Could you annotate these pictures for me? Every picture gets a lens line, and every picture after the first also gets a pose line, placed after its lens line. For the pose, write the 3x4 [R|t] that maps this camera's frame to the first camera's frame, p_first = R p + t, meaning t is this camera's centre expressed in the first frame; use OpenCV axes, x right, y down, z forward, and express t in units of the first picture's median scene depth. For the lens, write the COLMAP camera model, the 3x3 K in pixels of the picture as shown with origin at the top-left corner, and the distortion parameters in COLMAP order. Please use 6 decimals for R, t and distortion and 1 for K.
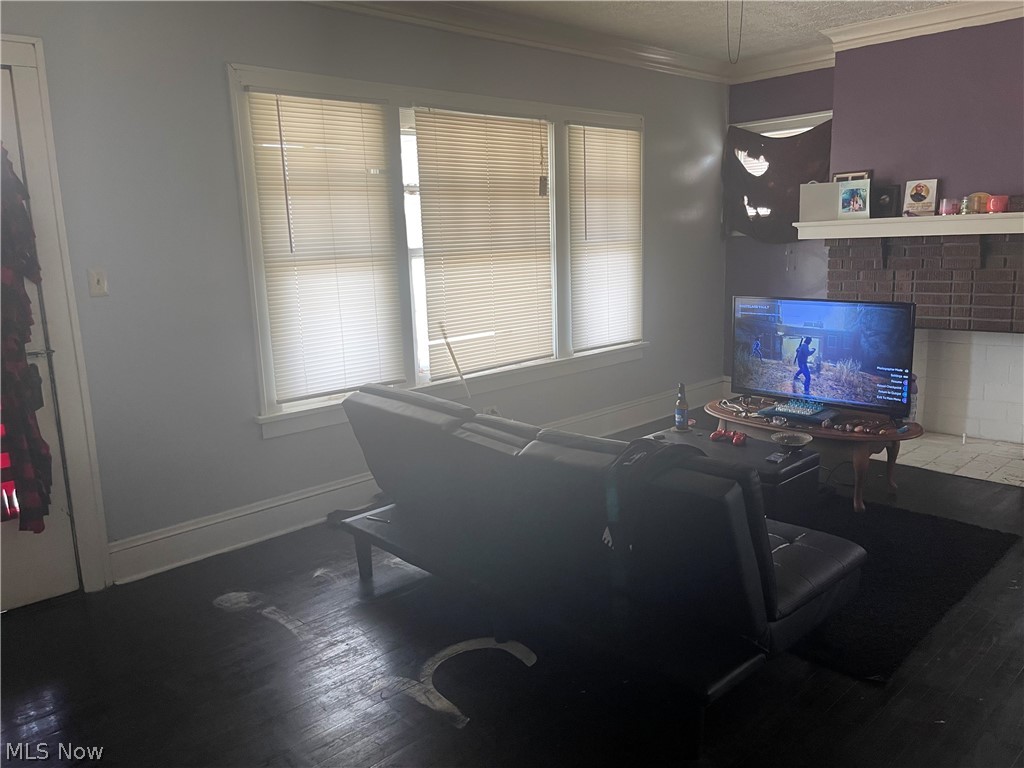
lens RADIAL K [[781.2, 0, 512.0], [0, 781.2, 384.0], [0, 0, 1]] dist [0.045509, -0.071264]
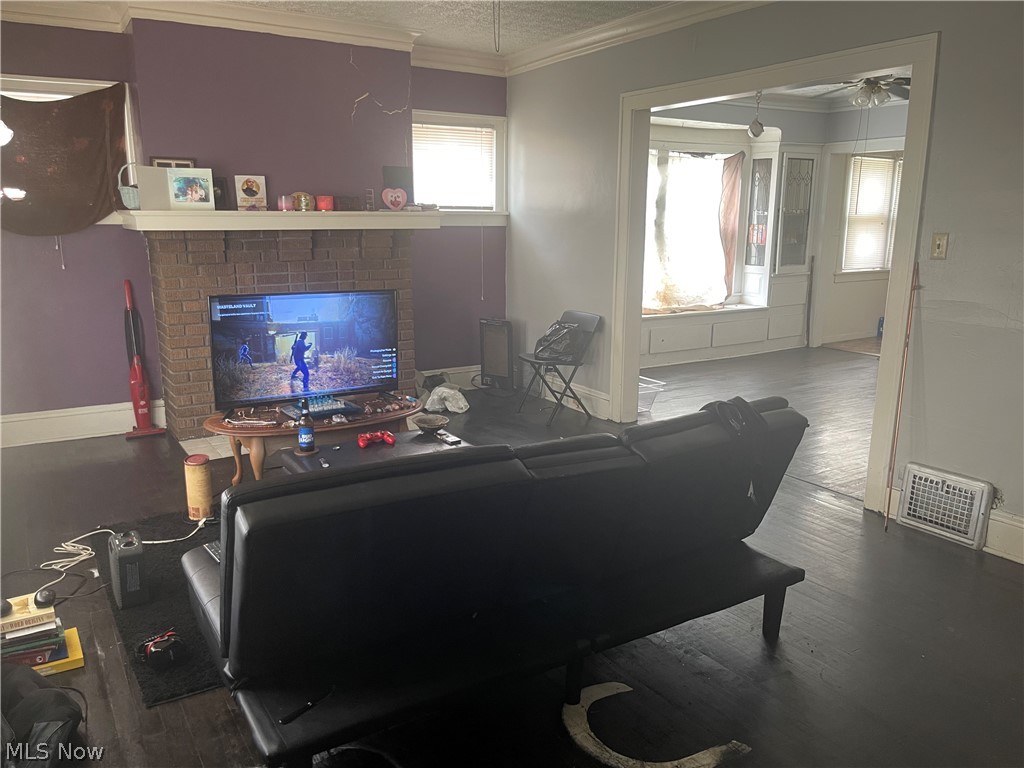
lens RADIAL K [[781.2, 0, 512.0], [0, 781.2, 384.0], [0, 0, 1]] dist [0.045509, -0.071264]
pose [[0.174856, -0.166720, 0.970376, -0.510738], [0.170457, 0.975804, 0.136937, -0.083739], [-0.969727, 0.141464, 0.199044, 0.556773]]
